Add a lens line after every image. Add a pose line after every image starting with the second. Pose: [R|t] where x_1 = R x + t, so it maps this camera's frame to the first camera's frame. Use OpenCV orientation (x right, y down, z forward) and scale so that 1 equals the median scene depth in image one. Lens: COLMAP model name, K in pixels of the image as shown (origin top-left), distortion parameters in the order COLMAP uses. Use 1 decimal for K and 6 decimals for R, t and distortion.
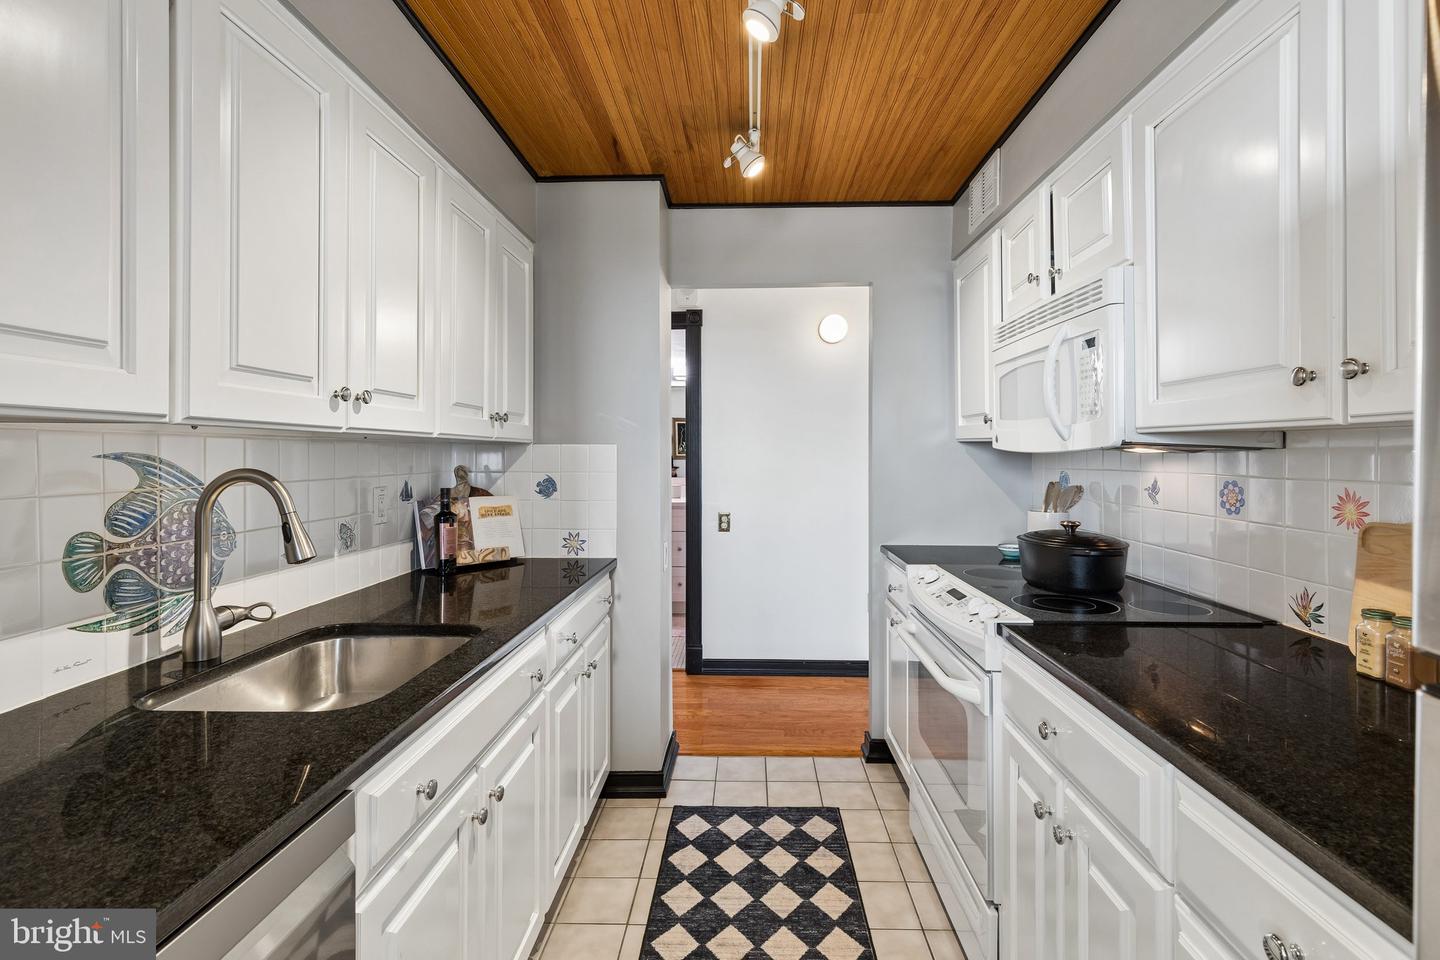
lens RADIAL K [[658.4, 0, 713.9], [0, 658.4, 453.0], [0, 0, 1]] dist [0.014969, -0.001457]
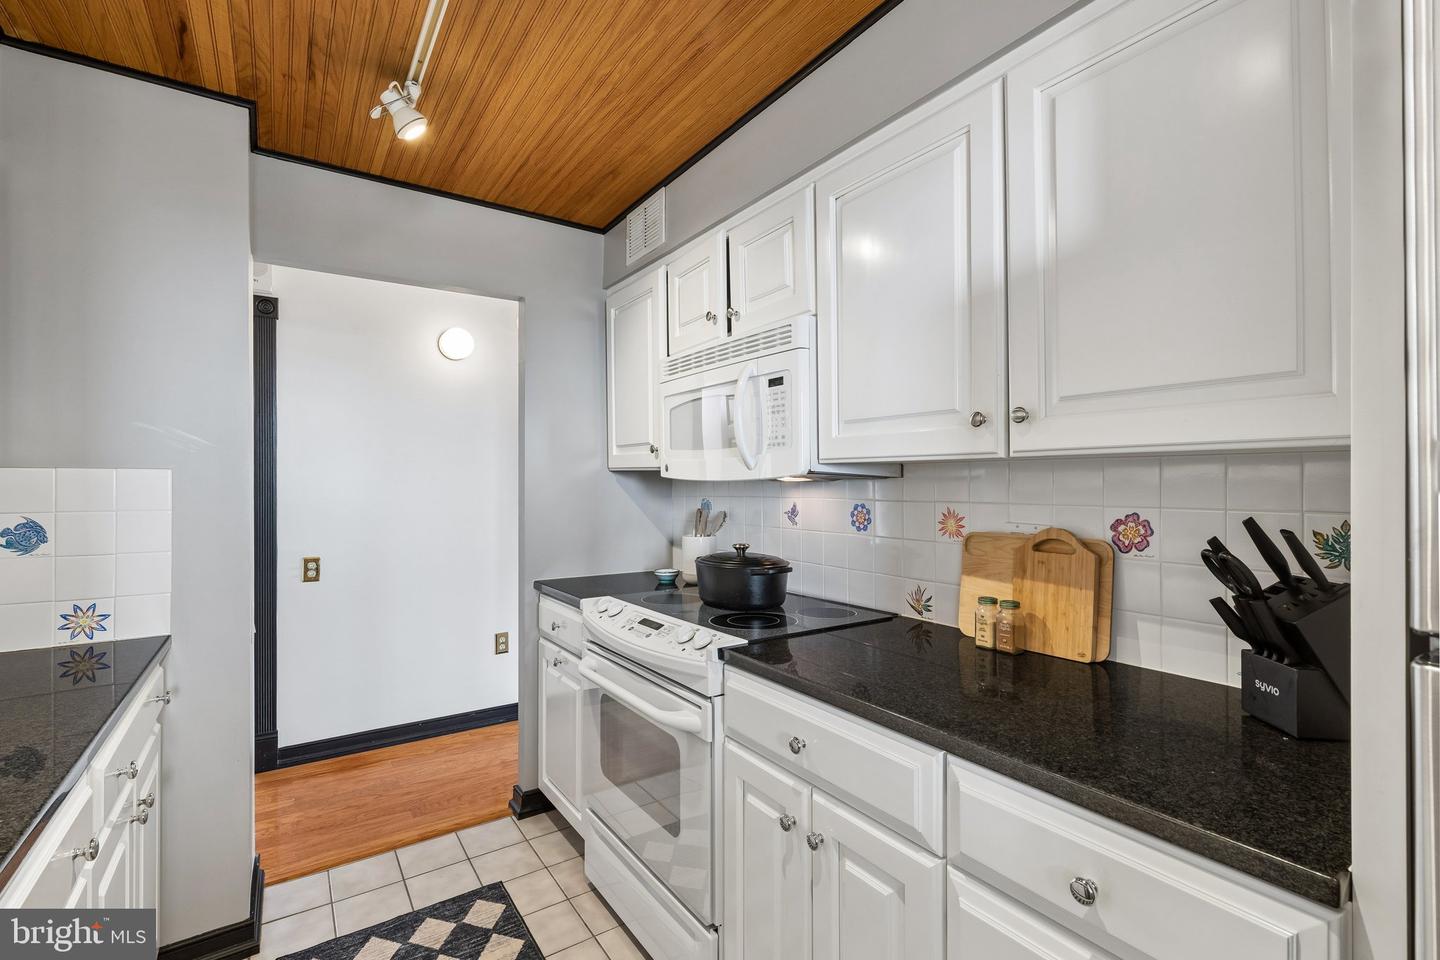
lens RADIAL K [[658.4, 0, 707.2], [0, 658.4, 482.5], [0, 0, 1]] dist [0.014969, -0.001457]
pose [[0.809264, -0.000157, 0.587445, -0.141817], [0.001447, 0.999997, -0.001725, 0.003296], [-0.587443, 0.002246, 0.809262, 0.148298]]
